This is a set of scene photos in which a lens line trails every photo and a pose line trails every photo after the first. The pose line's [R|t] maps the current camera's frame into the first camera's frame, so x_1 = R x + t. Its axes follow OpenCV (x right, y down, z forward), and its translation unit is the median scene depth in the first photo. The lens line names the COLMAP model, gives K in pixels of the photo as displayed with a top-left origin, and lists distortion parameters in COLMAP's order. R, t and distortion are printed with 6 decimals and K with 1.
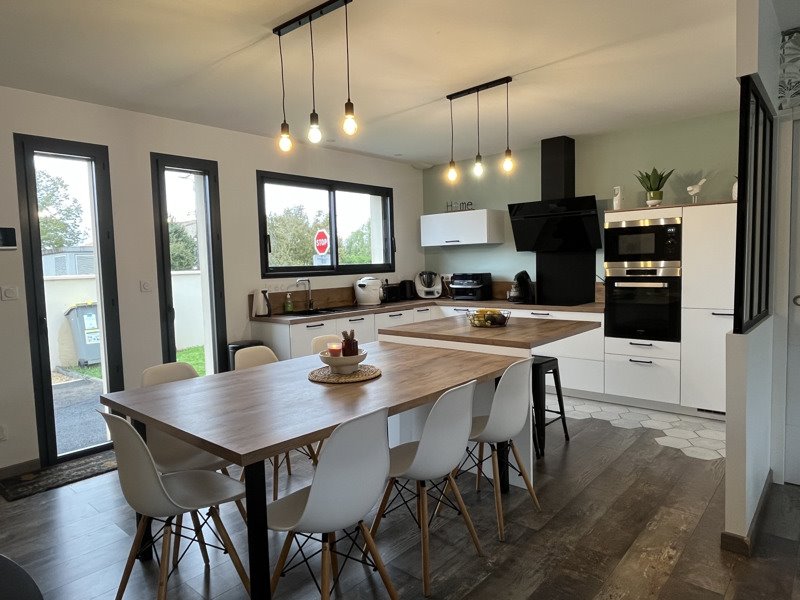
lens RADIAL K [[535.6, 0, 400.0], [0, 535.6, 300.0], [0, 0, 1]] dist [0.055746, 0.001408]
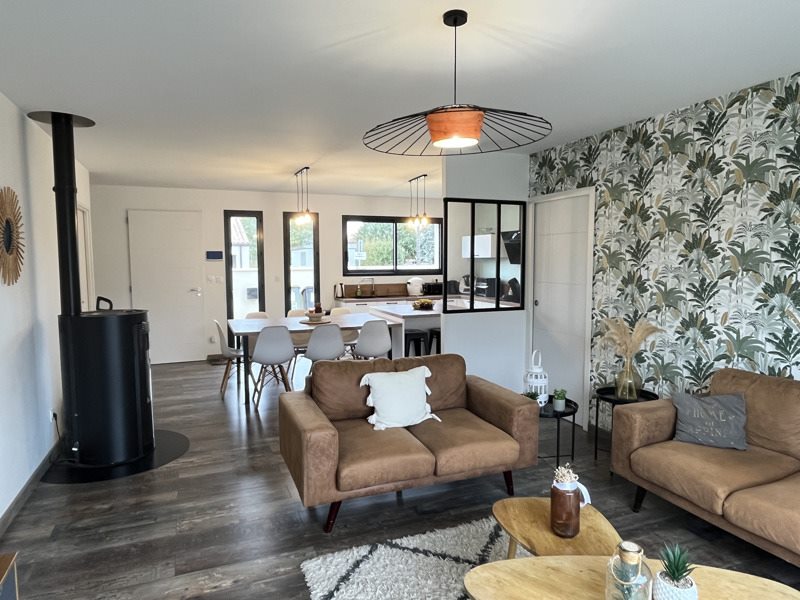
lens RADIAL K [[535.6, 0, 400.0], [0, 535.6, 300.0], [0, 0, 1]] dist [0.055746, 0.001408]
pose [[0.903890, 0.058324, -0.423771, 0.644862], [-0.053101, 0.998297, 0.024134, -0.014955], [0.424457, 0.000689, 0.905448, -0.495094]]
